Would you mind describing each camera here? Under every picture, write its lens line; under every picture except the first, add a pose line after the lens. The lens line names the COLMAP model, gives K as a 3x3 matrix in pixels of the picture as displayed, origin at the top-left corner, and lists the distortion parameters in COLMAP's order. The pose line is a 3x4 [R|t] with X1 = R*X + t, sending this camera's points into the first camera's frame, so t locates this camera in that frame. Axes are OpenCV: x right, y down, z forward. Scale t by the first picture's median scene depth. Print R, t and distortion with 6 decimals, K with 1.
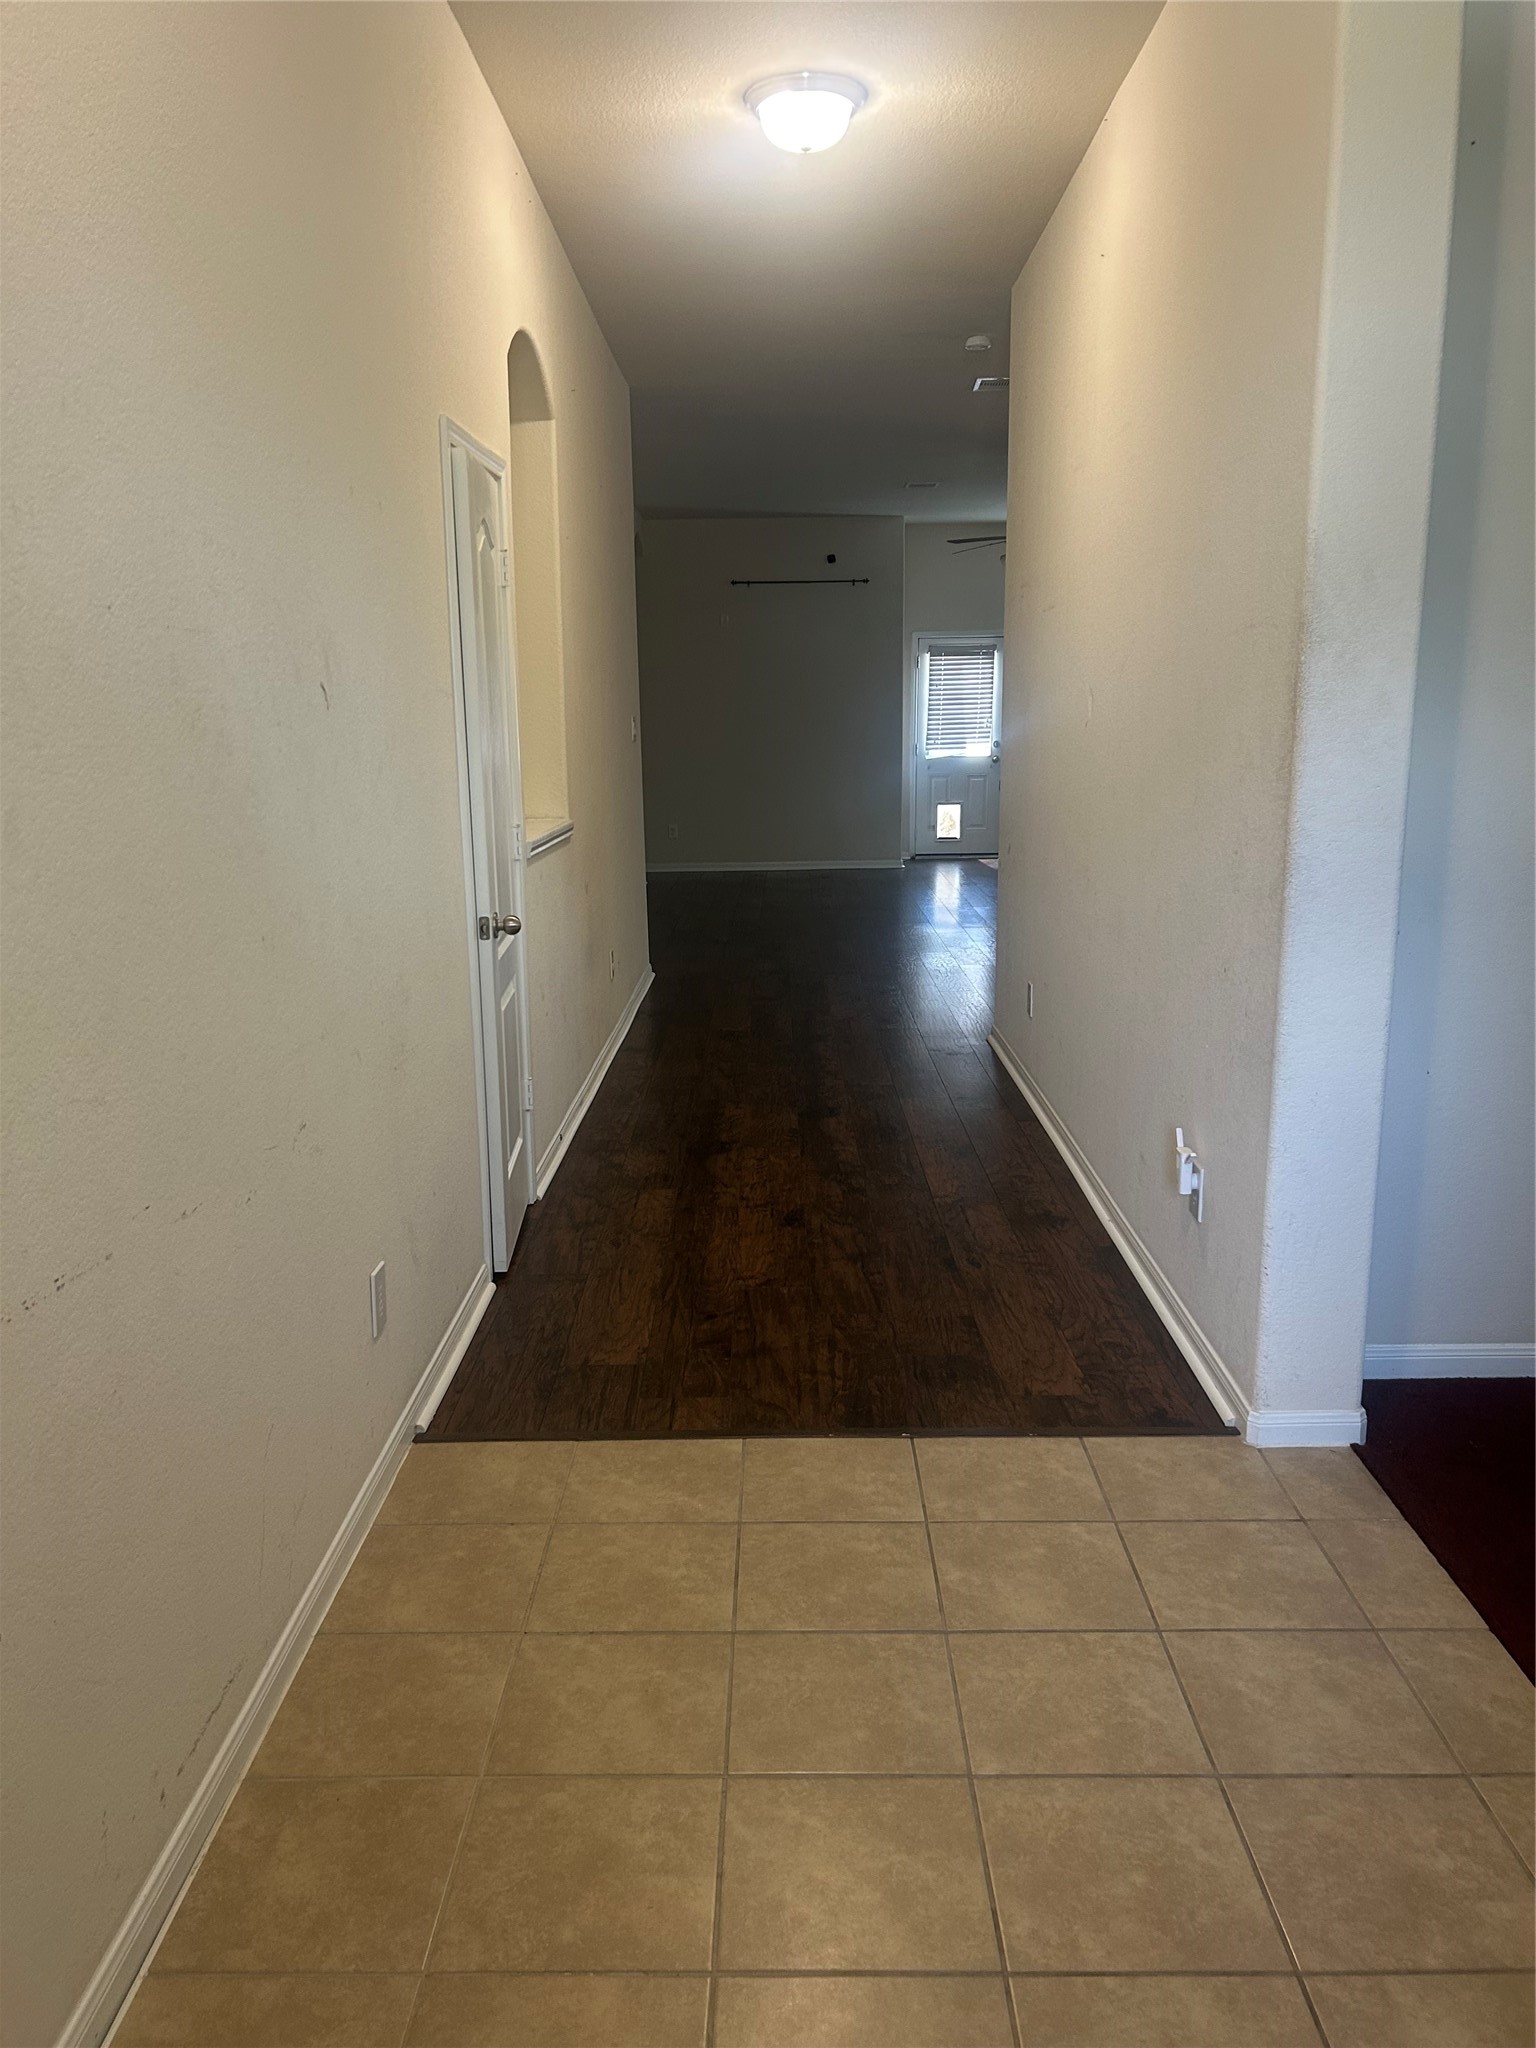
lens RADIAL K [[1531.5, 0, 768.0], [0, 1531.5, 1024.0], [0, 0, 1]] dist [0.103901, -0.132433]
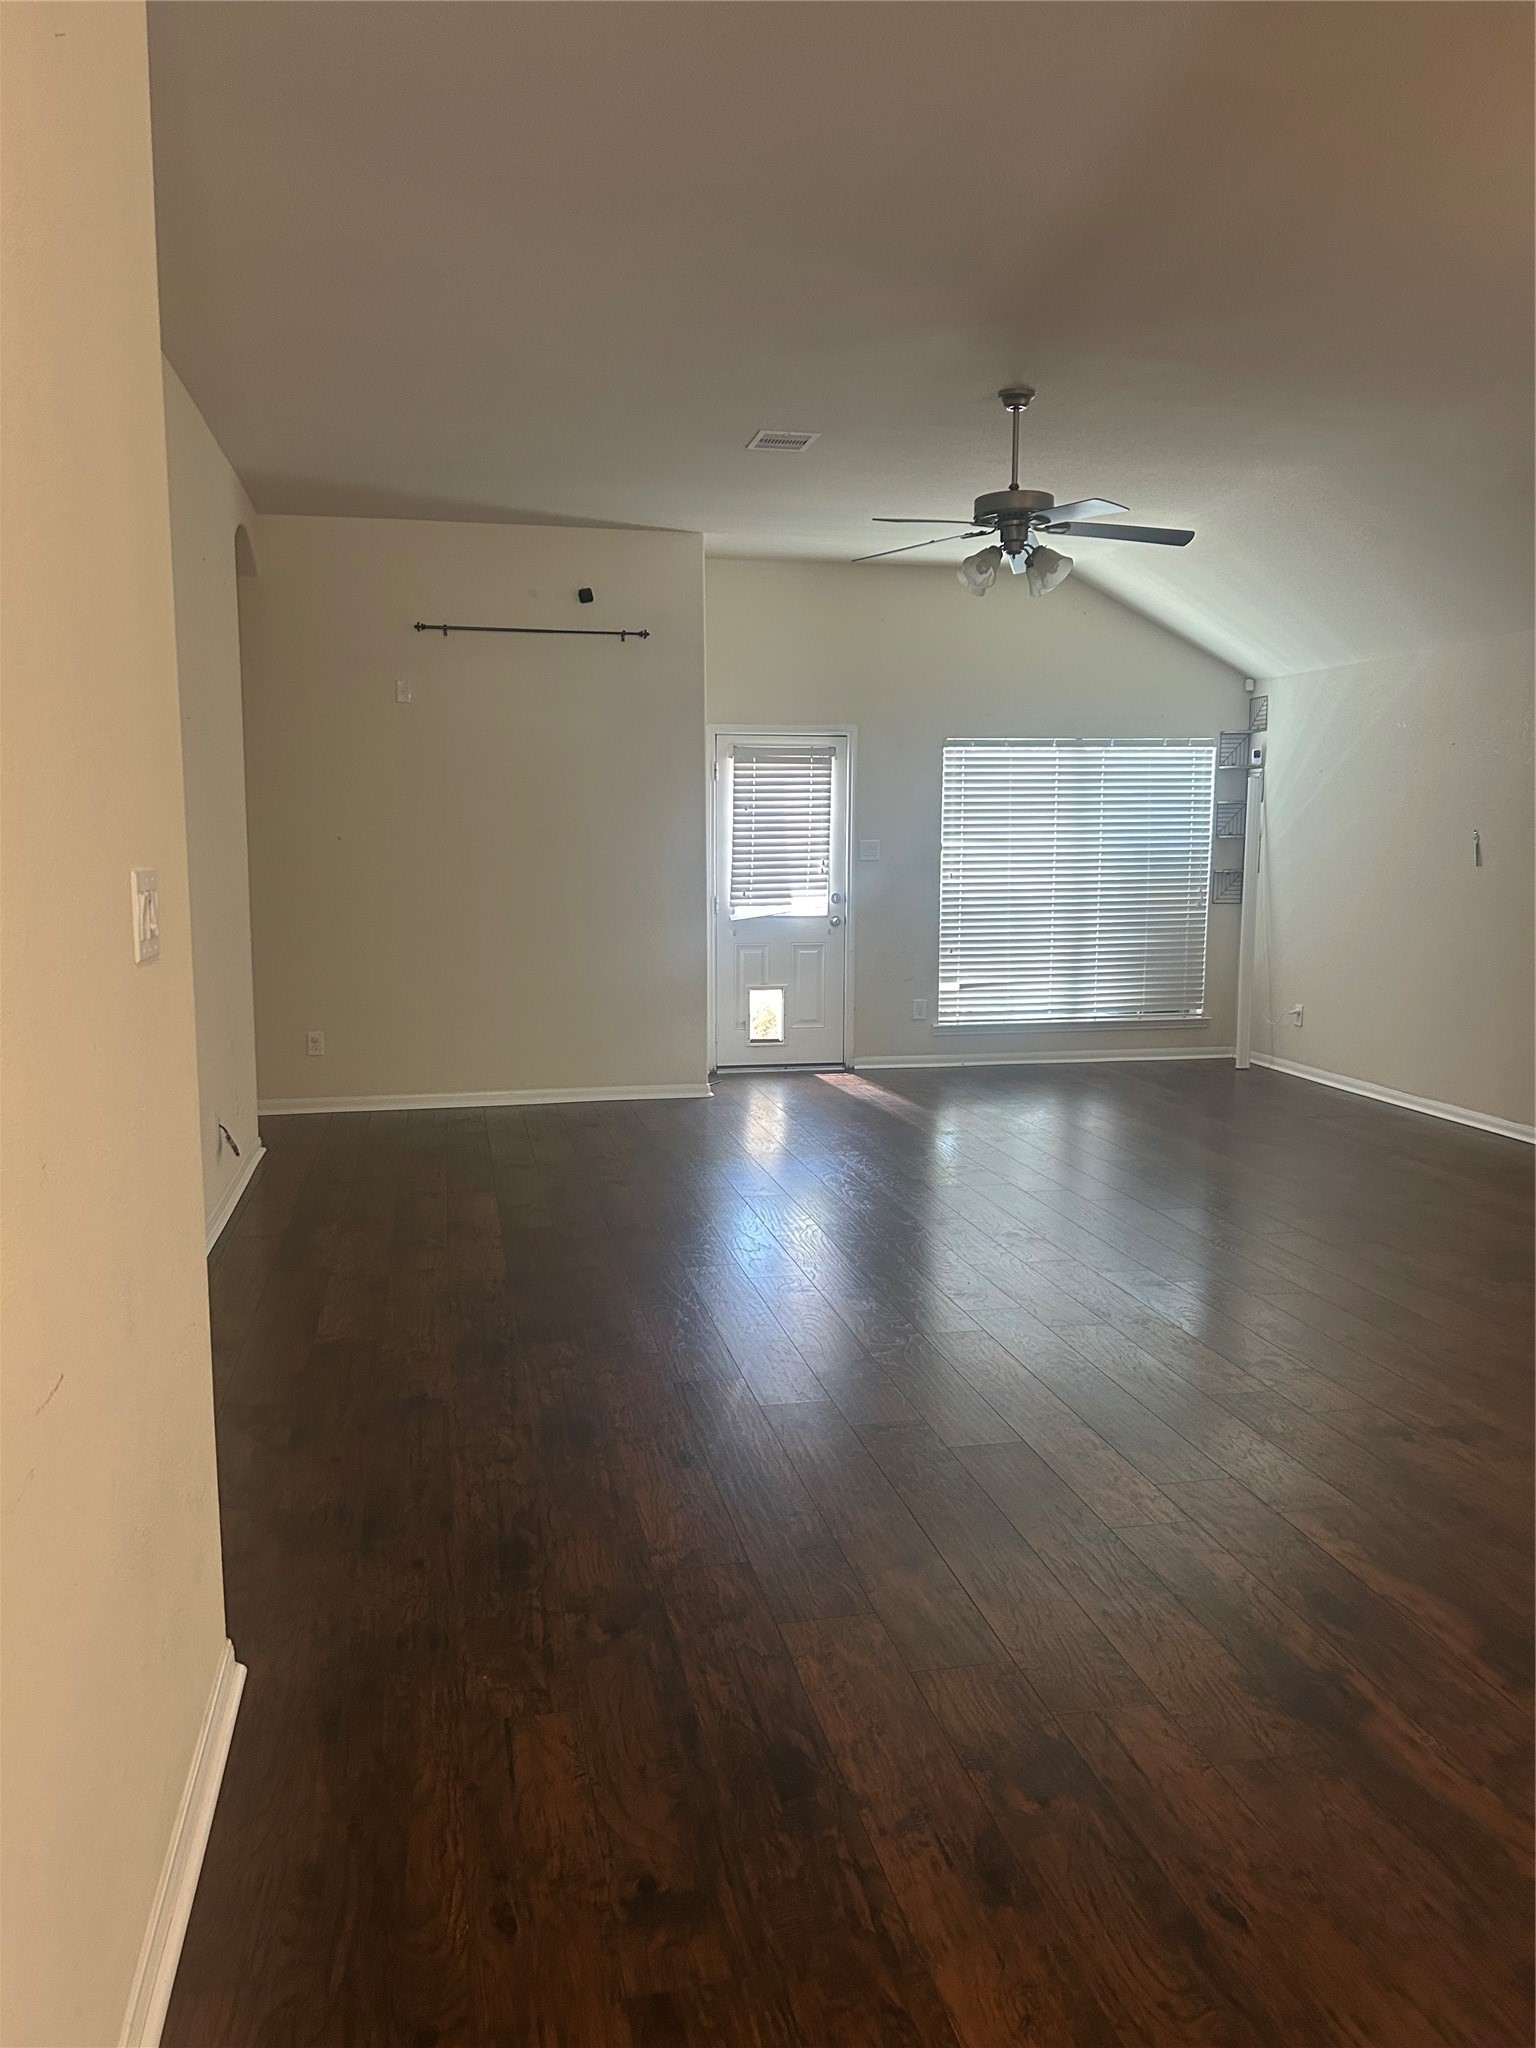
lens RADIAL K [[1531.5, 0, 768.0], [0, 1531.5, 1024.0], [0, 0, 1]] dist [0.103901, -0.132433]
pose [[0.976380, -0.012531, 0.215696, -0.020009], [0.030234, 0.996418, -0.078971, -0.079392], [-0.213934, 0.083627, 0.973262, 0.384538]]
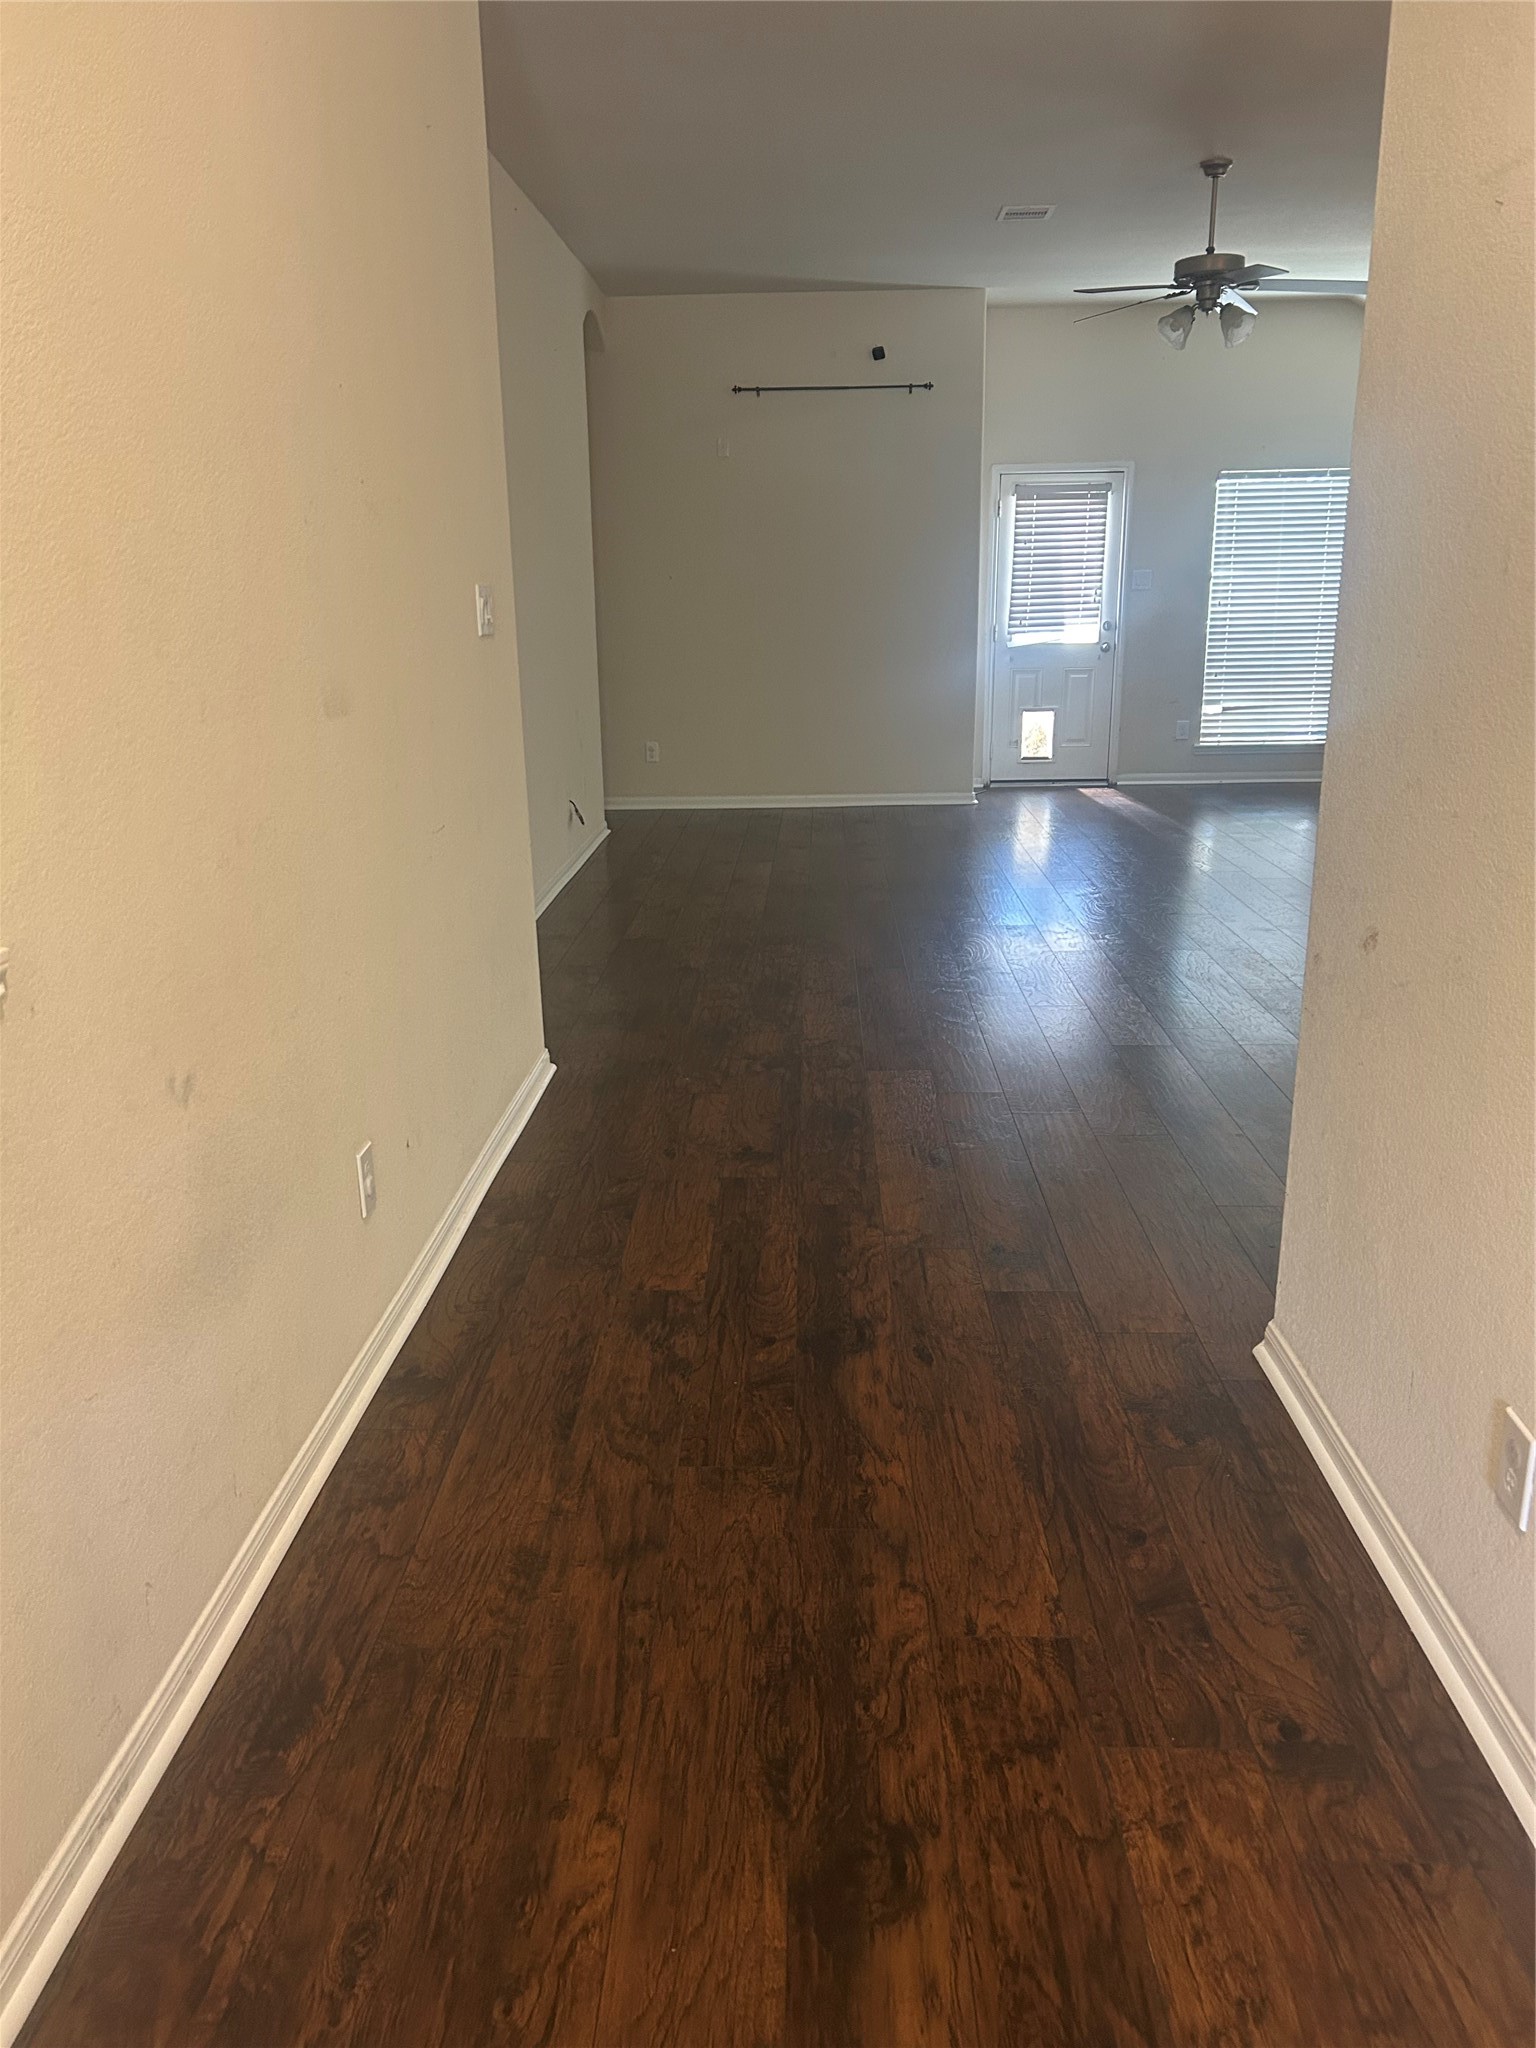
lens RADIAL K [[1537.5, 0, 768.0], [0, 1537.5, 1024.0], [0, 0, 1]] dist [0.015587, -0.001957]
pose [[0.999742, 0.005800, -0.021980, 0.008215], [-0.004053, 0.996892, 0.078674, -0.054024], [0.022368, -0.078565, 0.996658, 0.273656]]
